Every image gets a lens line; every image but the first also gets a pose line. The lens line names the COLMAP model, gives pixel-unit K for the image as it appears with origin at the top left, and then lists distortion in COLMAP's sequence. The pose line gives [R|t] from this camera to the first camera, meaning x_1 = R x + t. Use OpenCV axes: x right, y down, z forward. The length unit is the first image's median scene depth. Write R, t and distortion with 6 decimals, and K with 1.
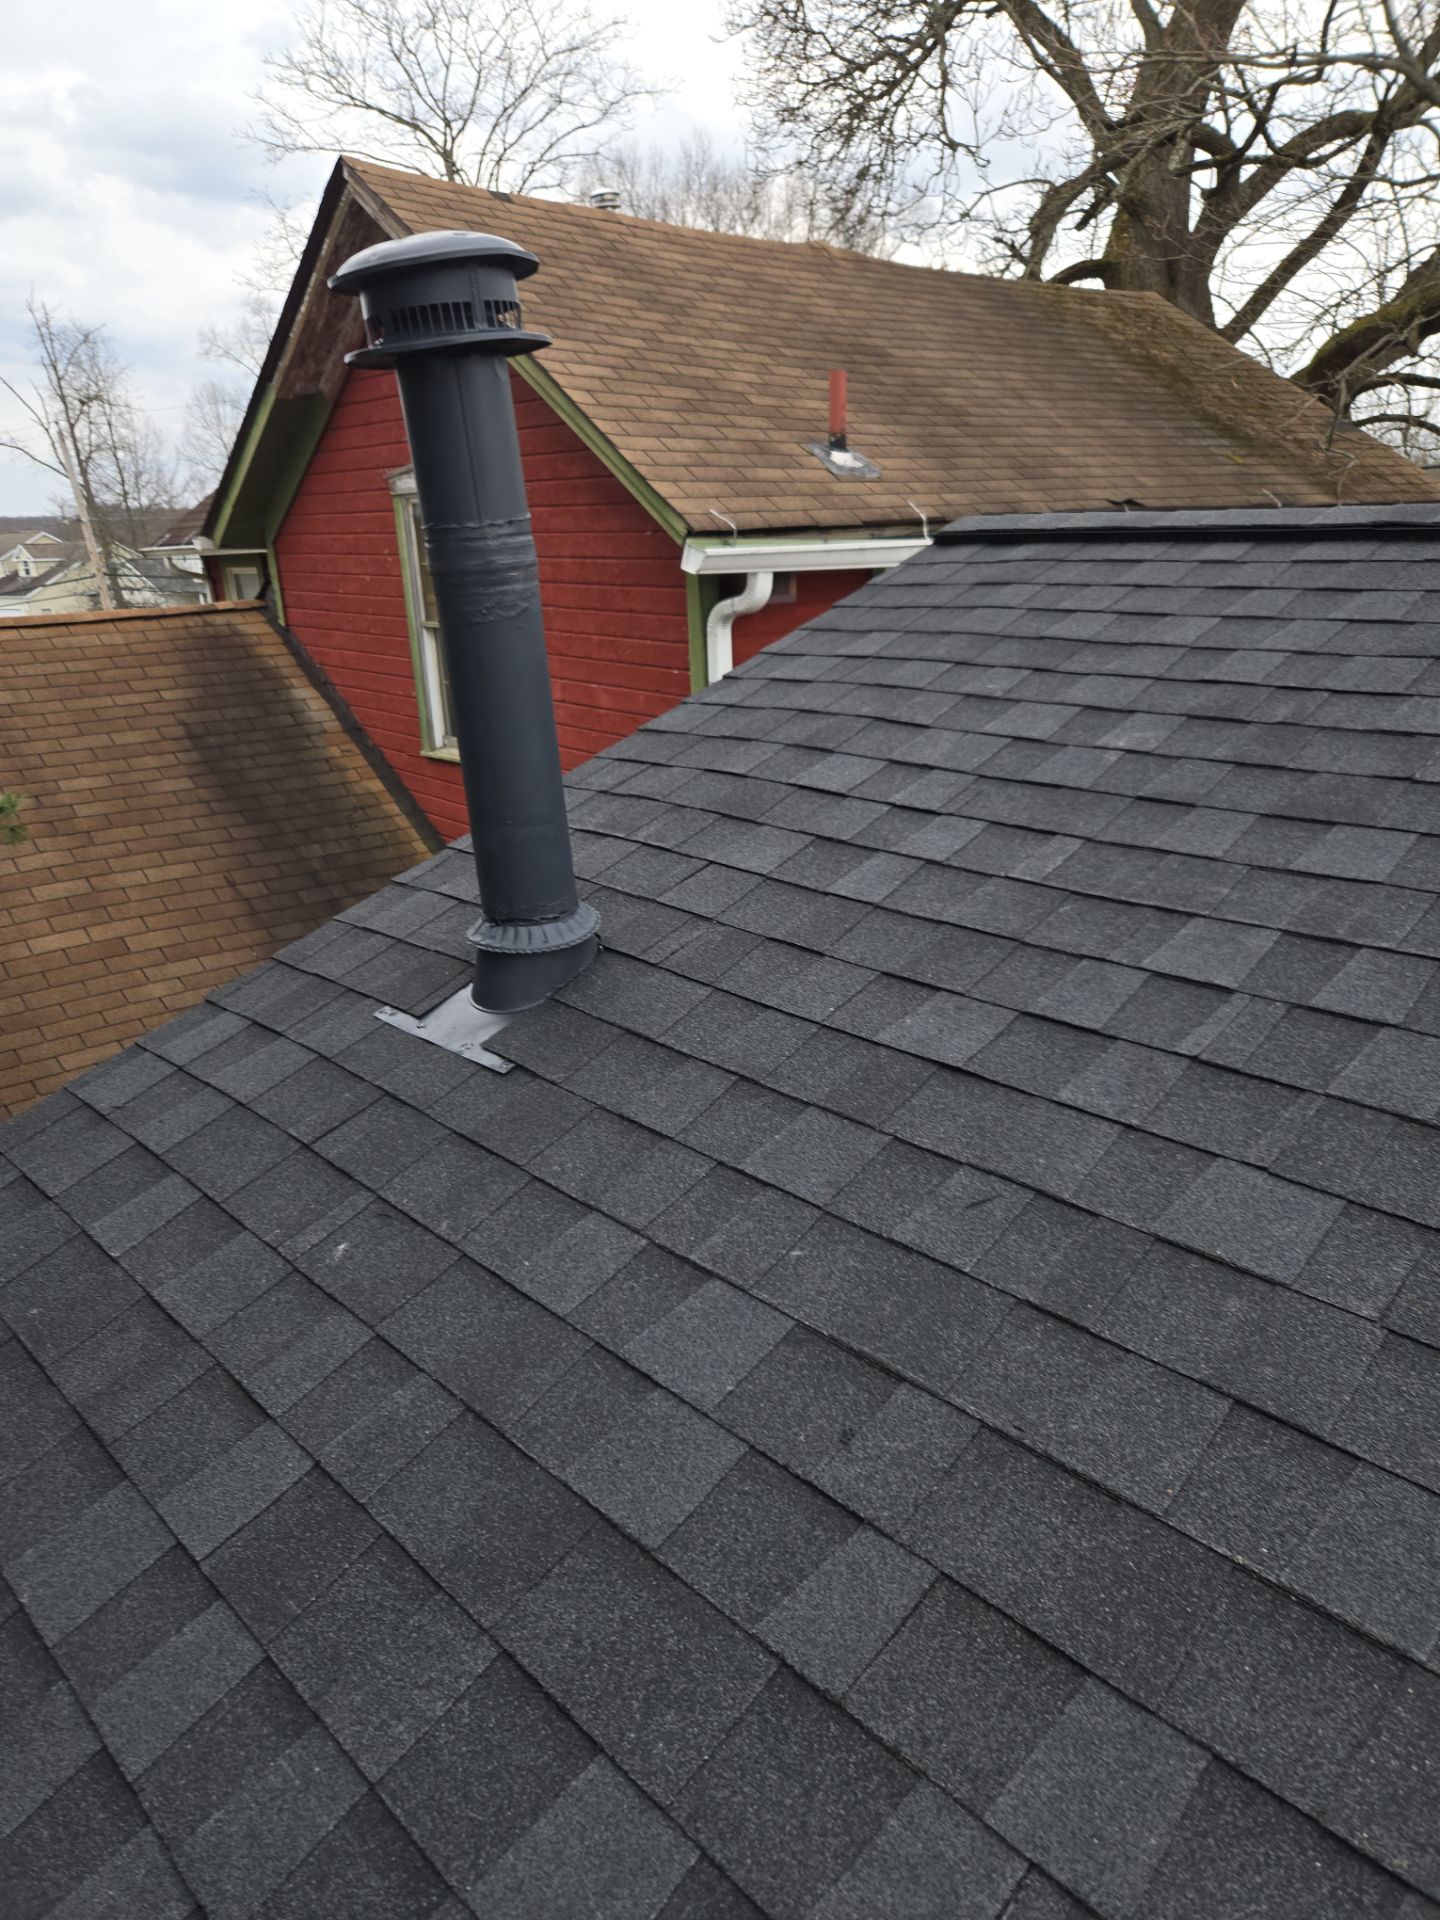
lens RADIAL K [[1343.7, 0, 752.6], [0, 1343.7, 996.7], [0, 0, 1]] dist [0.082542, -0.051080]
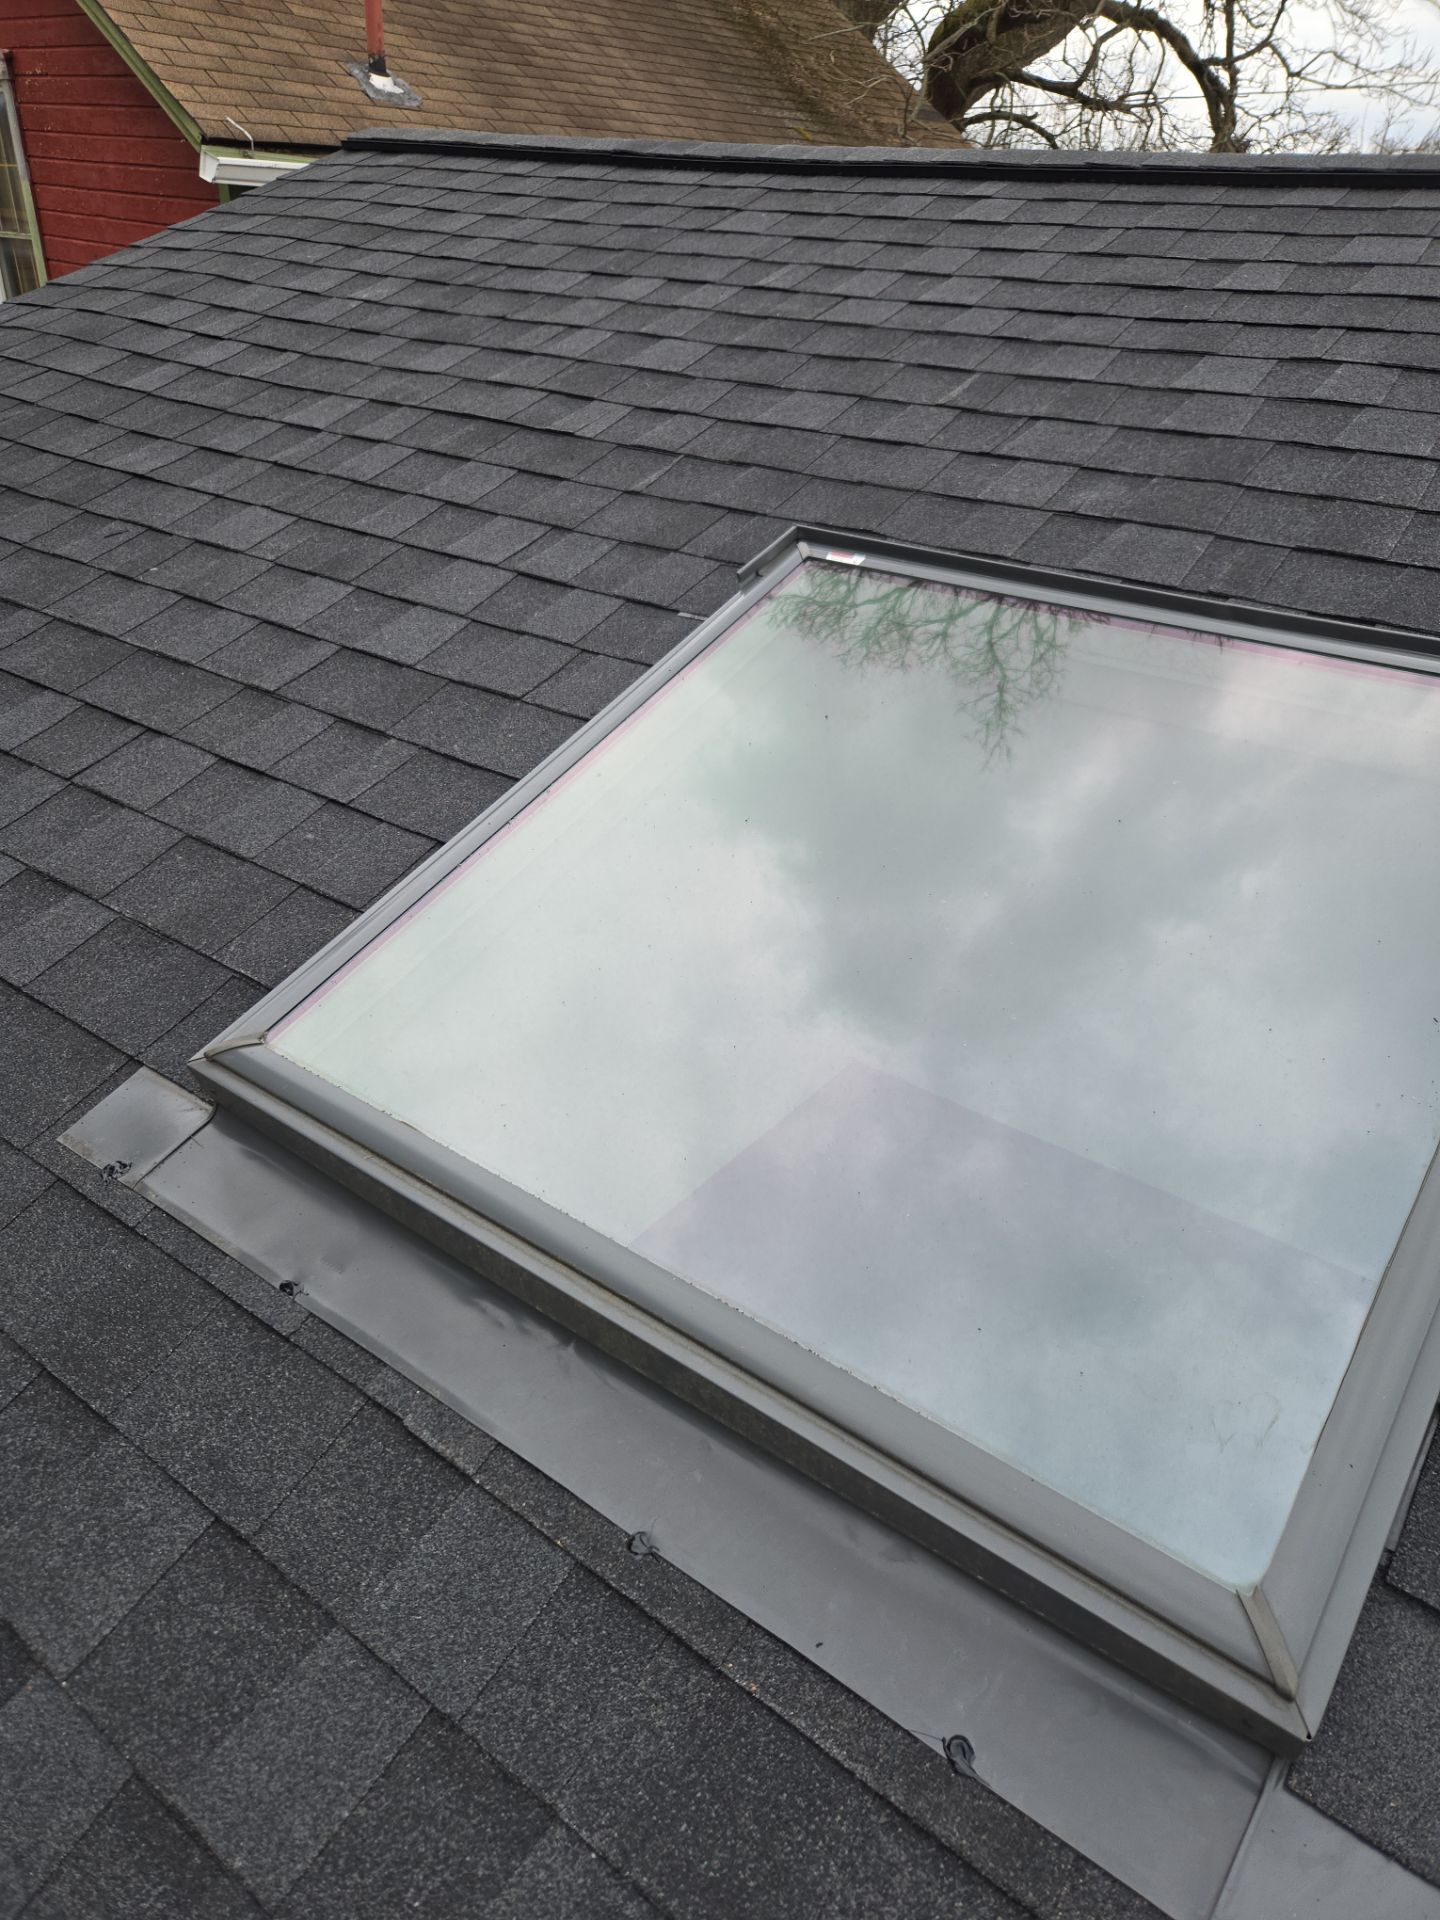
lens RADIAL K [[1343.7, 0, 752.6], [0, 1343.7, 996.7], [0, 0, 1]] dist [0.082542, -0.051080]
pose [[0.984205, -0.018483, 0.176064, 0.153569], [-0.014569, 0.982705, 0.184604, 0.094175], [-0.176431, -0.184253, 0.966914, -0.205206]]
